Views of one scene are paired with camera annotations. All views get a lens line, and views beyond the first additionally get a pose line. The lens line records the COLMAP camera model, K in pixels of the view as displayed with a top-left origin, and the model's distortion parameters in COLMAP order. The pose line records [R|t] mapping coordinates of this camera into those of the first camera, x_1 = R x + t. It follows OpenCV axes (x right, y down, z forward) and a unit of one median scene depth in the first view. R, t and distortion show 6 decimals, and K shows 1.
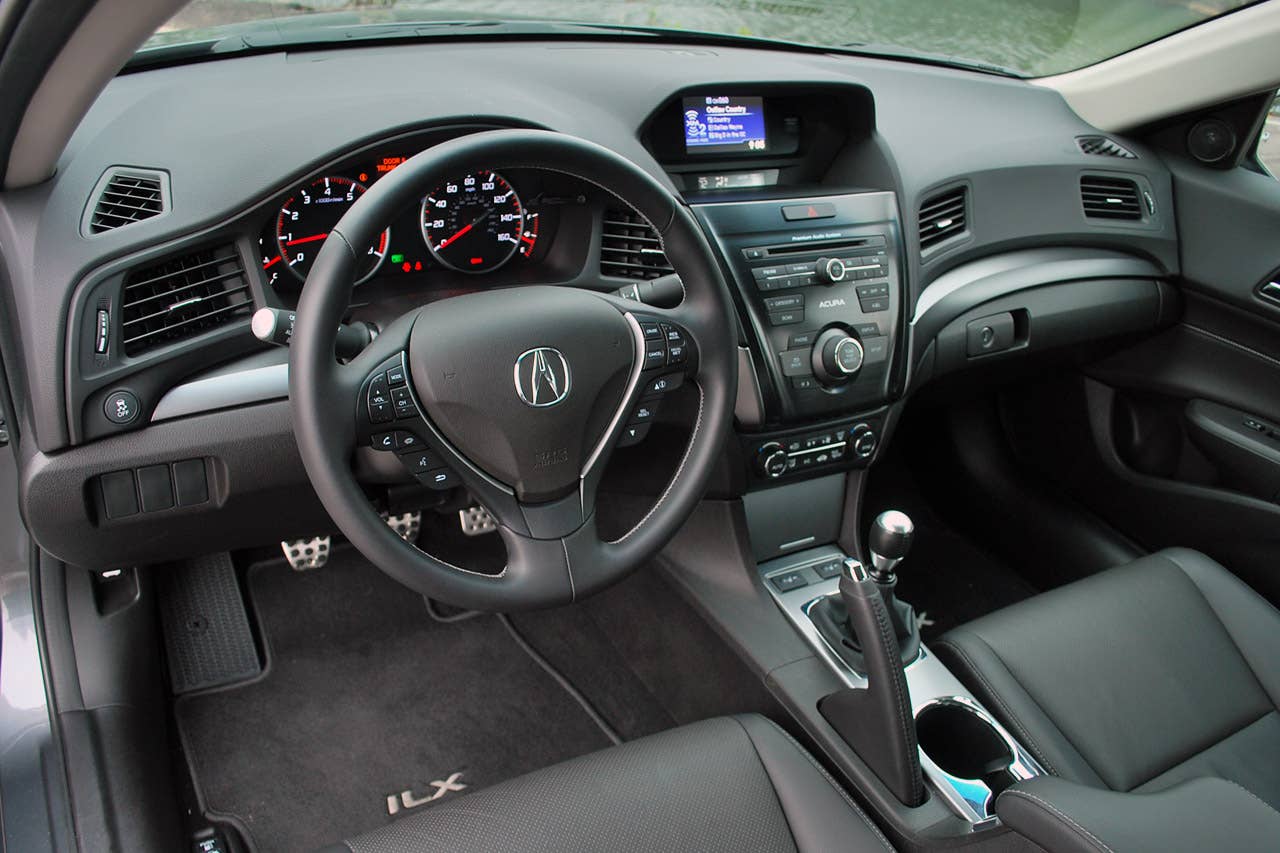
lens RADIAL K [[1044.5, 0, 673.0], [0, 1044.5, 461.4], [0, 0, 1]] dist [-0.052548, -0.009670]
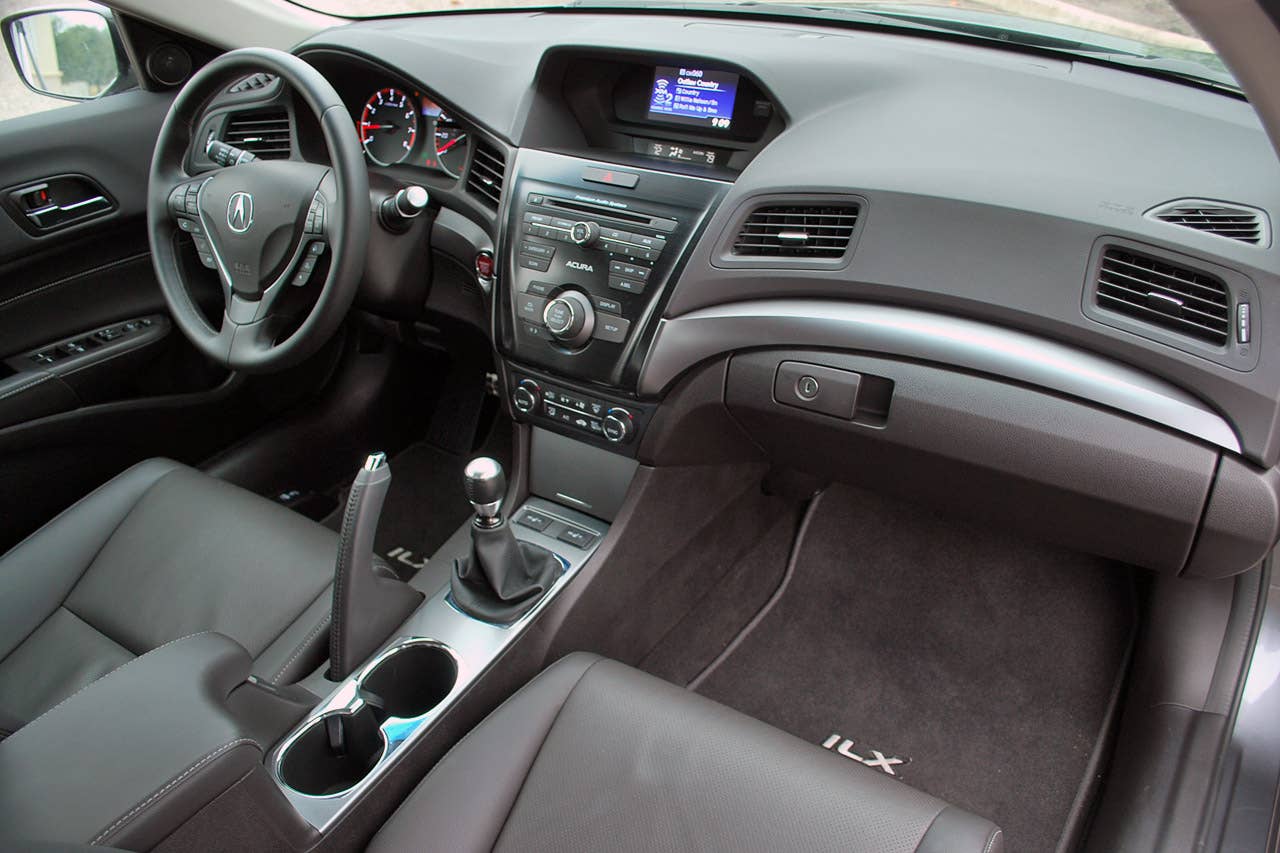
lens RADIAL K [[1044.5, 0, 640.9], [0, 1044.5, 440.3], [0, 0, 1]] dist [-0.052548, -0.009670]
pose [[0.423297, 0.362656, -0.830241, 0.997535], [-0.394912, 0.898608, 0.191174, -0.200629], [0.815392, 0.246949, 0.523595, 0.519700]]
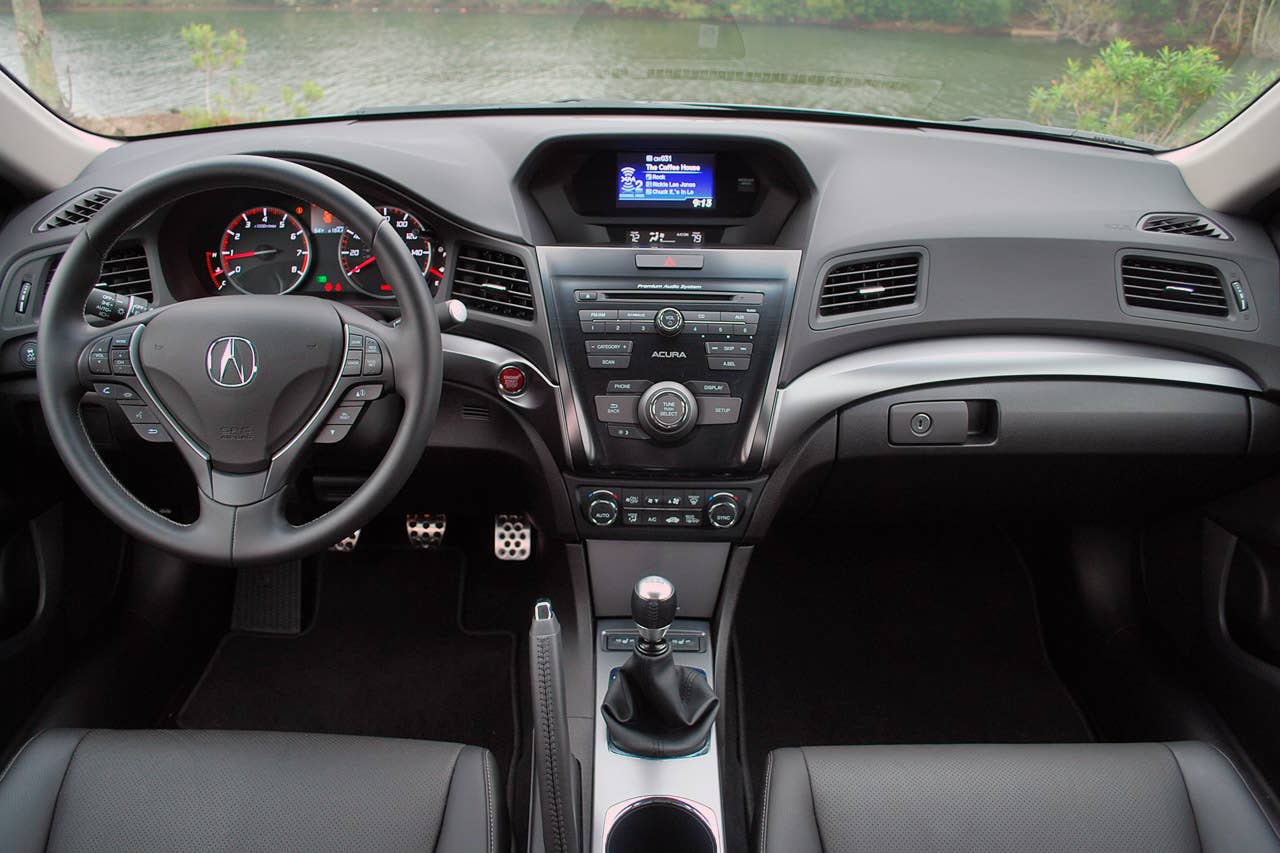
lens RADIAL K [[1044.5, 0, 645.4], [0, 1044.5, 421.1], [0, 0, 1]] dist [-0.052548, -0.009670]
pose [[0.854771, 0.122997, -0.504221, 0.580775], [-0.193956, 0.976825, -0.090518, -0.000593], [0.481402, 0.175169, 0.858818, 0.160568]]
